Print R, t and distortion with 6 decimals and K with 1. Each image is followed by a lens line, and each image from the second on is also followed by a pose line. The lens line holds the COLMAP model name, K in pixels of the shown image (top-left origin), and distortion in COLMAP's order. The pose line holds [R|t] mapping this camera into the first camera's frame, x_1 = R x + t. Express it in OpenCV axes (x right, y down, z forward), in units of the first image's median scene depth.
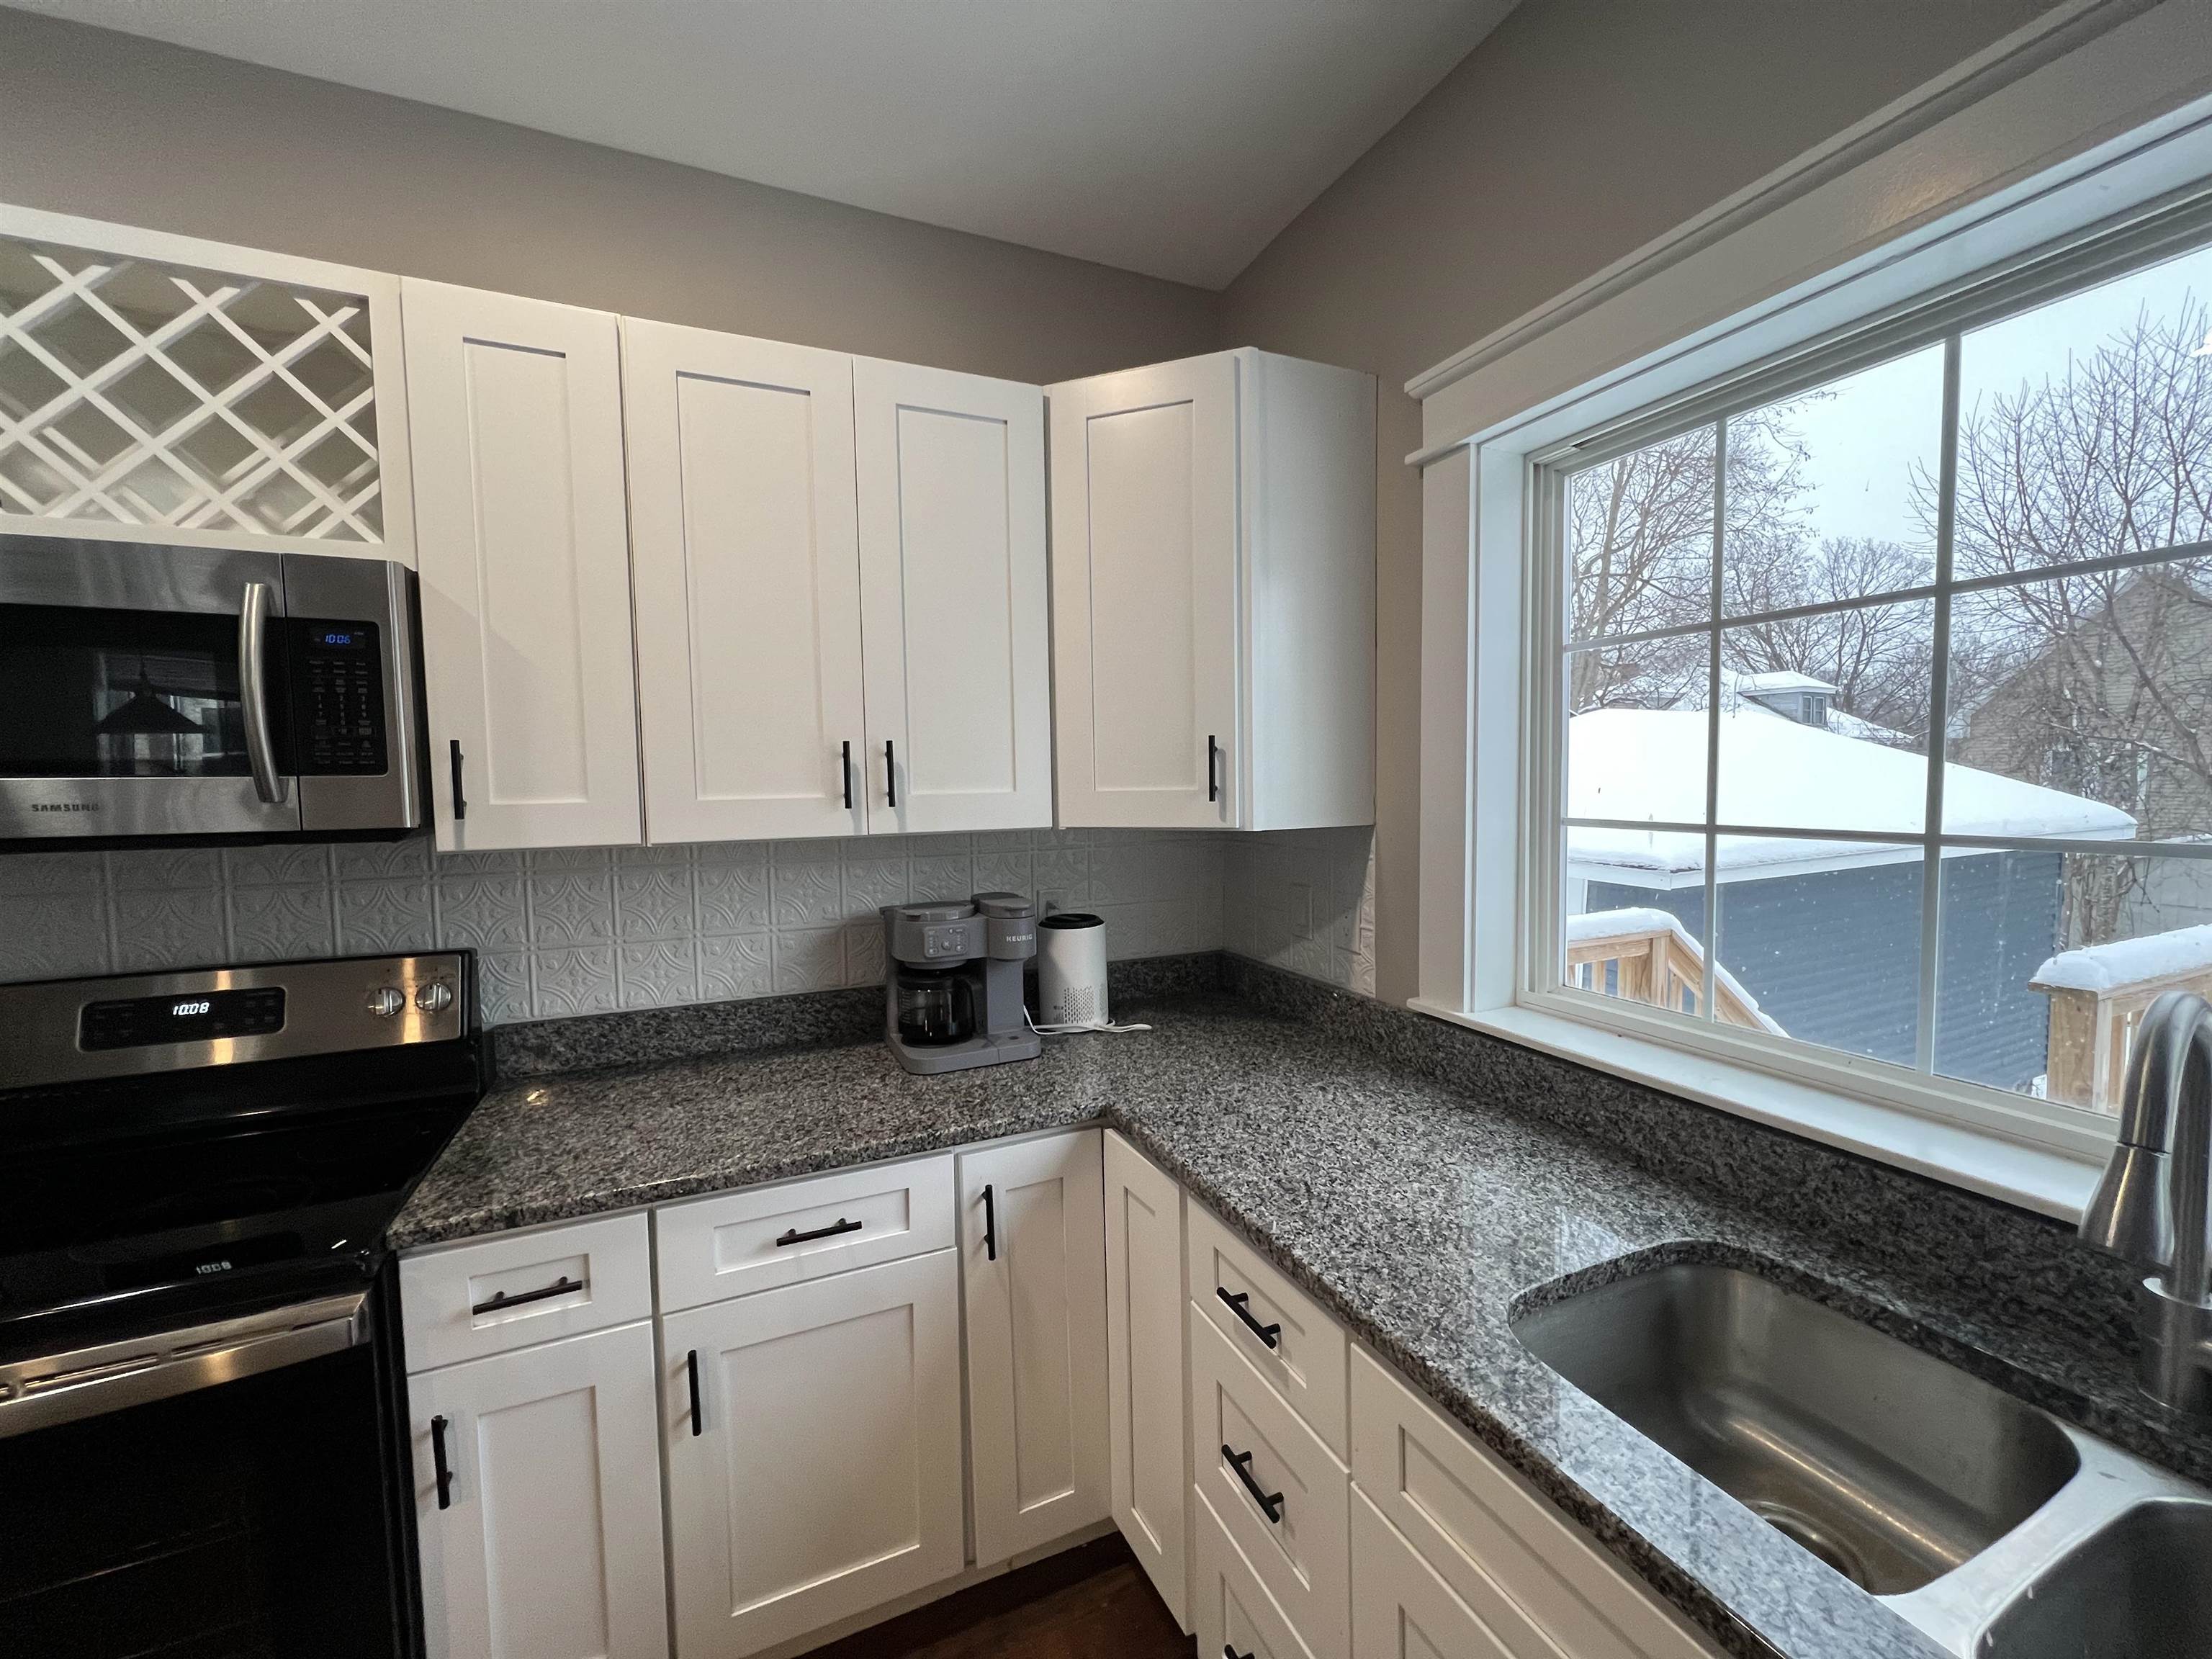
lens RADIAL K [[878.7, 0, 1108.7], [0, 878.7, 830.1], [0, 0, 1]] dist [-0.001726, 0.000202]
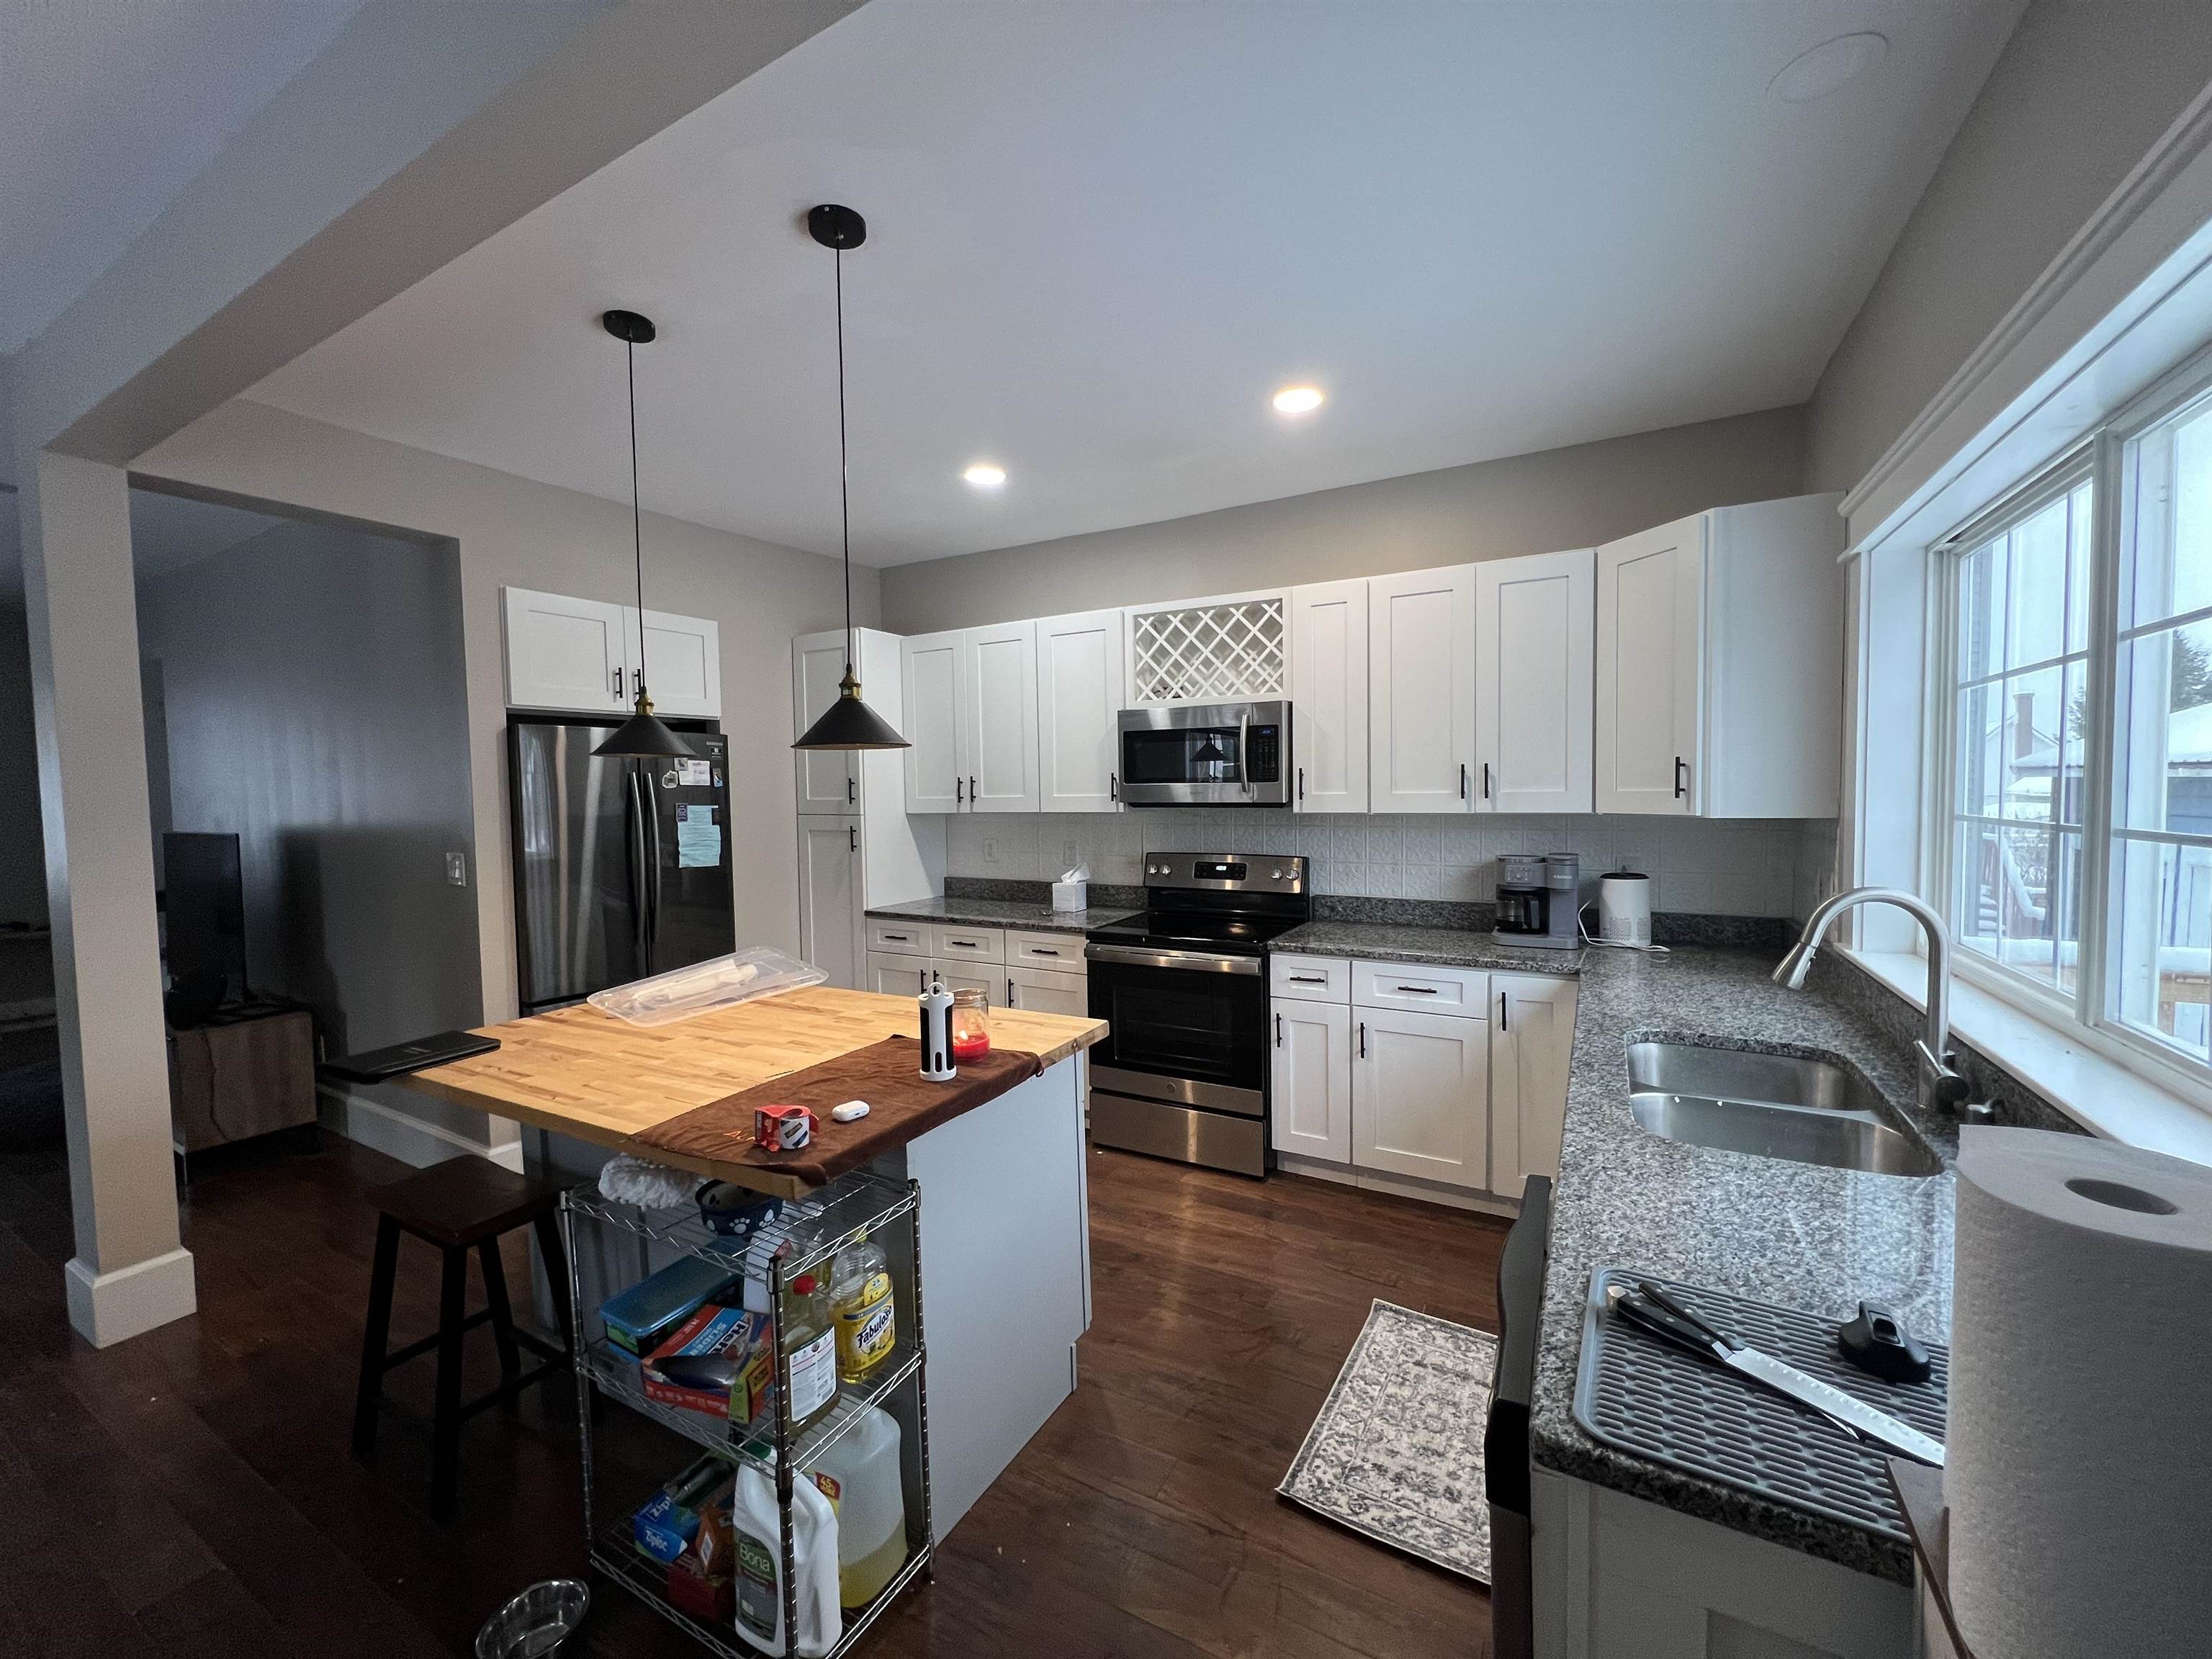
lens RADIAL K [[878.7, 0, 1108.7], [0, 878.7, 830.1], [0, 0, 1]] dist [-0.001726, 0.000202]
pose [[0.599679, 0.044813, -0.798985, 0.819450], [-0.043733, 0.998774, 0.023195, 0.035039], [0.799045, 0.021033, 0.600904, -0.821414]]
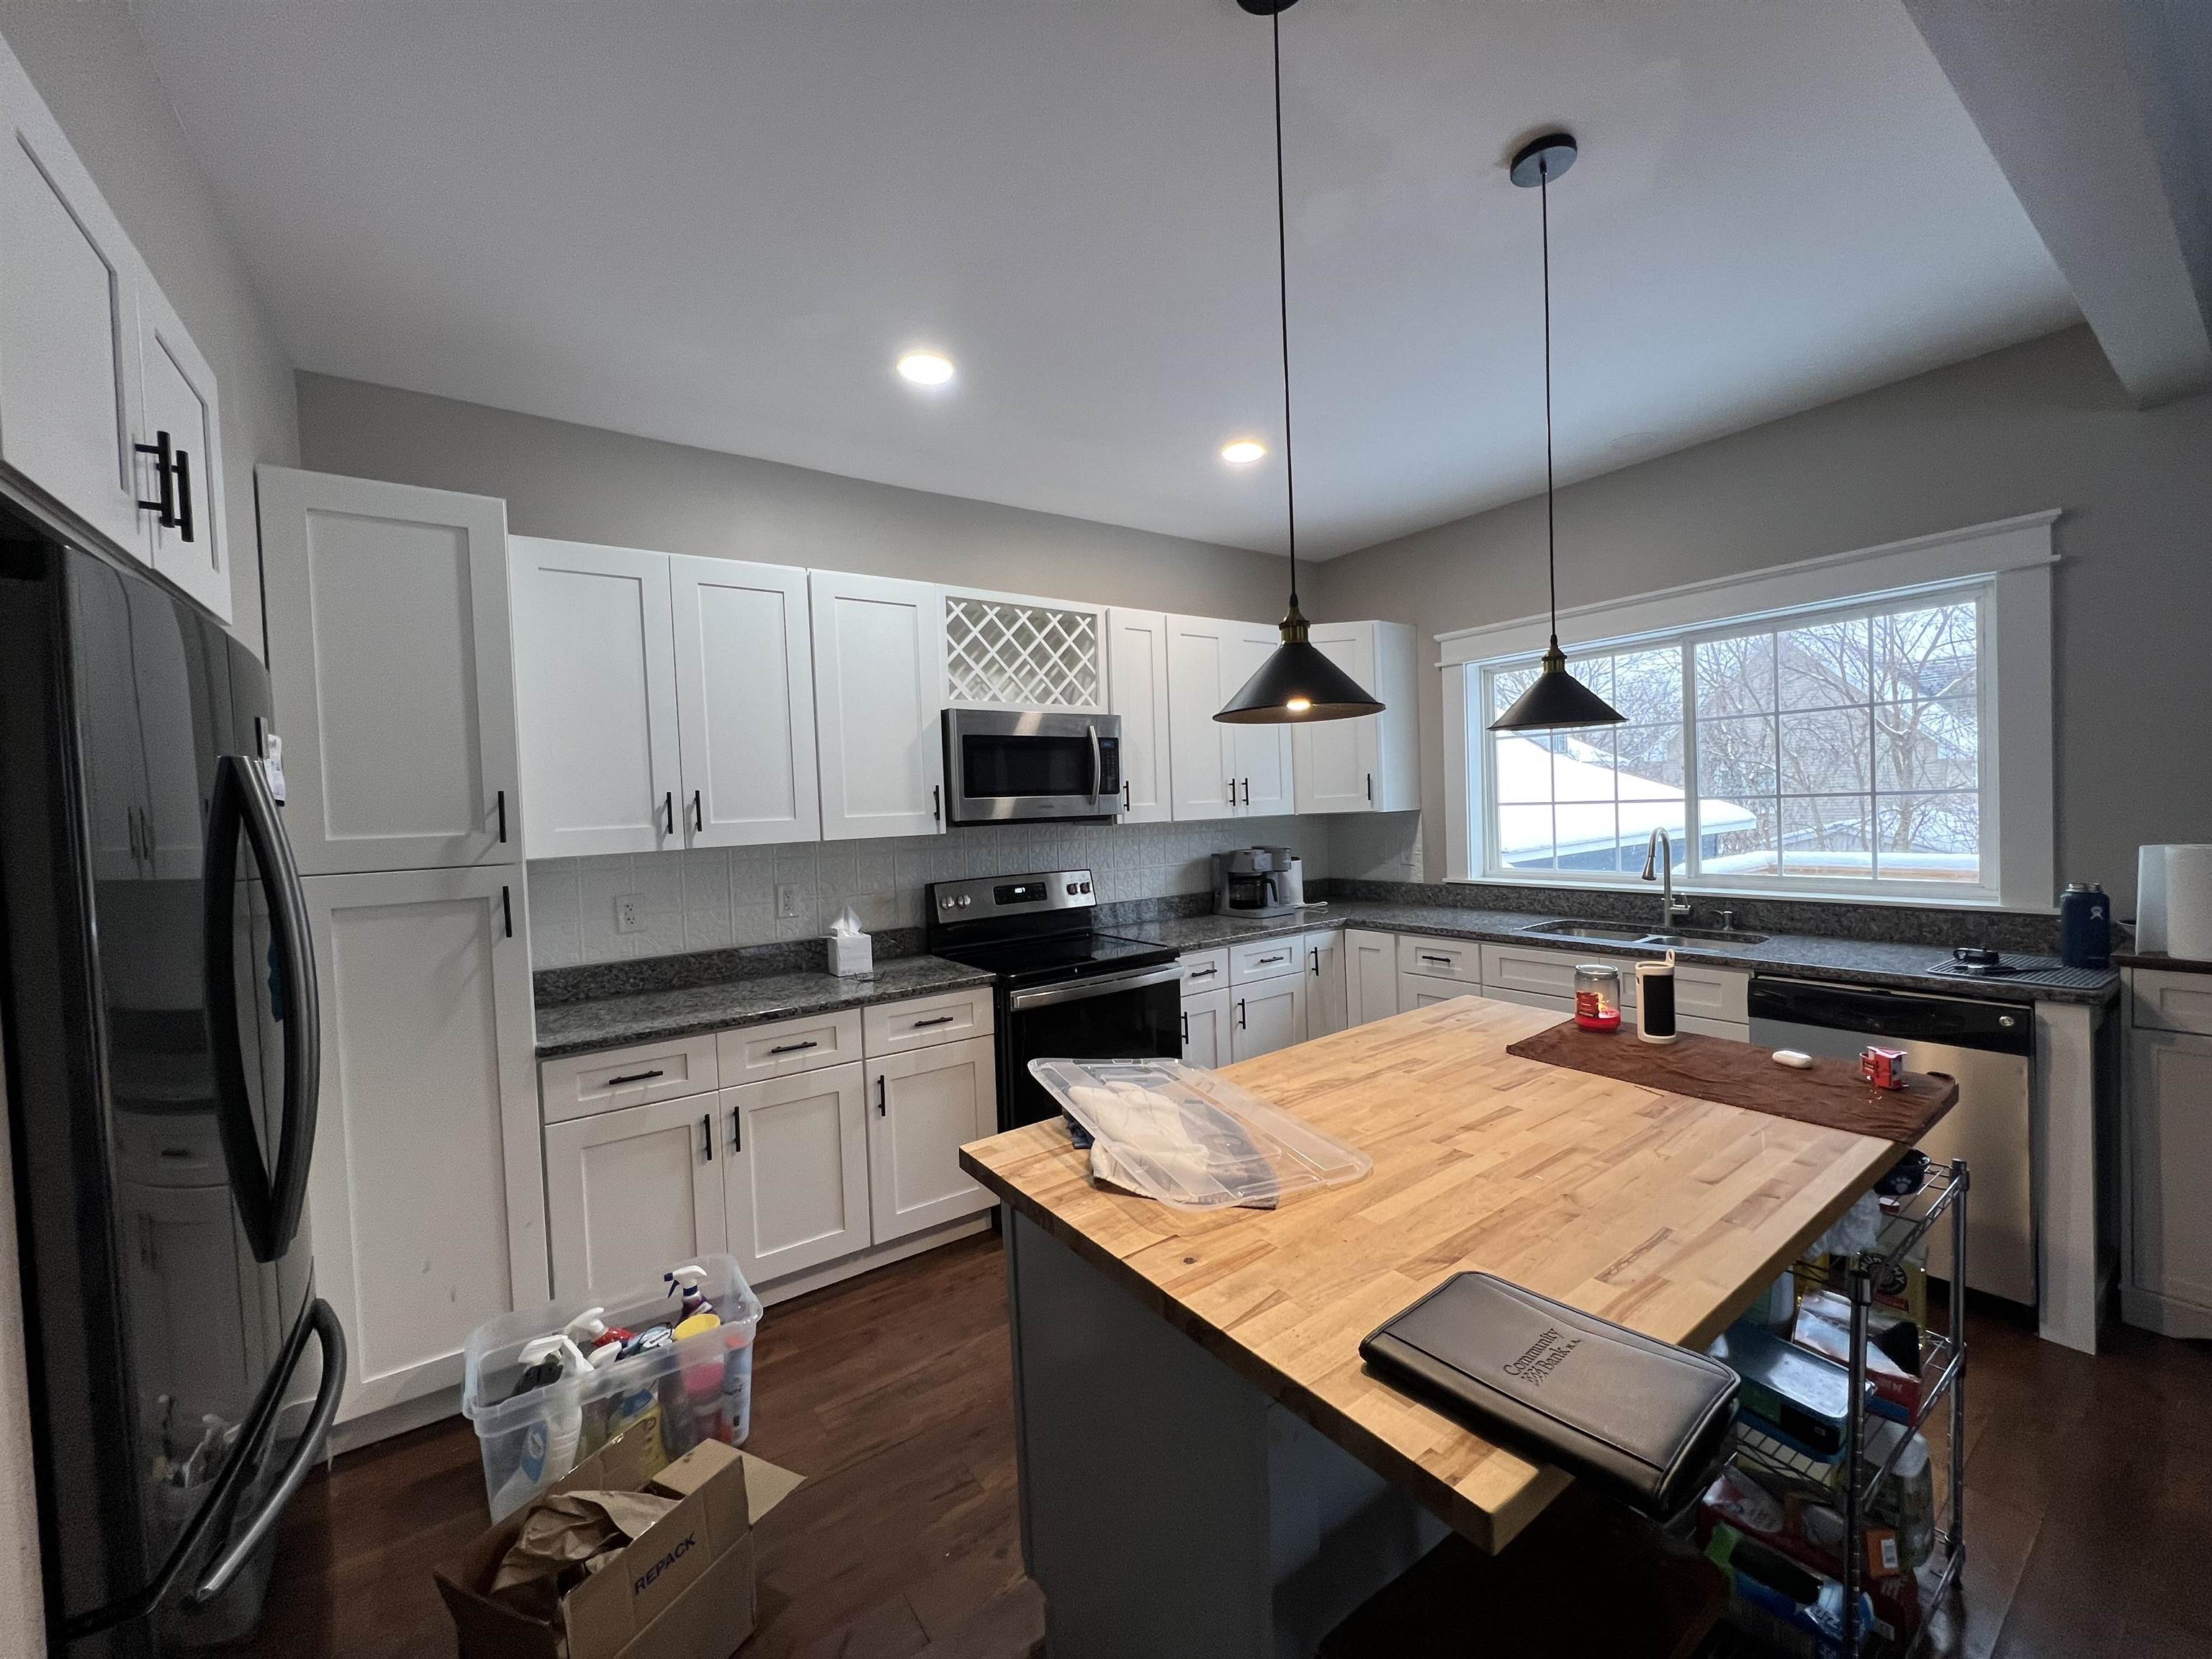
lens RADIAL K [[878.5, 0, 1110.5], [0, 878.5, 827.8], [0, 0, 1]] dist [0.000951, 0.000273]
pose [[0.978922, -0.028676, 0.202210, -1.166164], [0.036429, 0.998733, -0.034722, 0.110420], [-0.200959, 0.041357, 0.978726, -1.350614]]
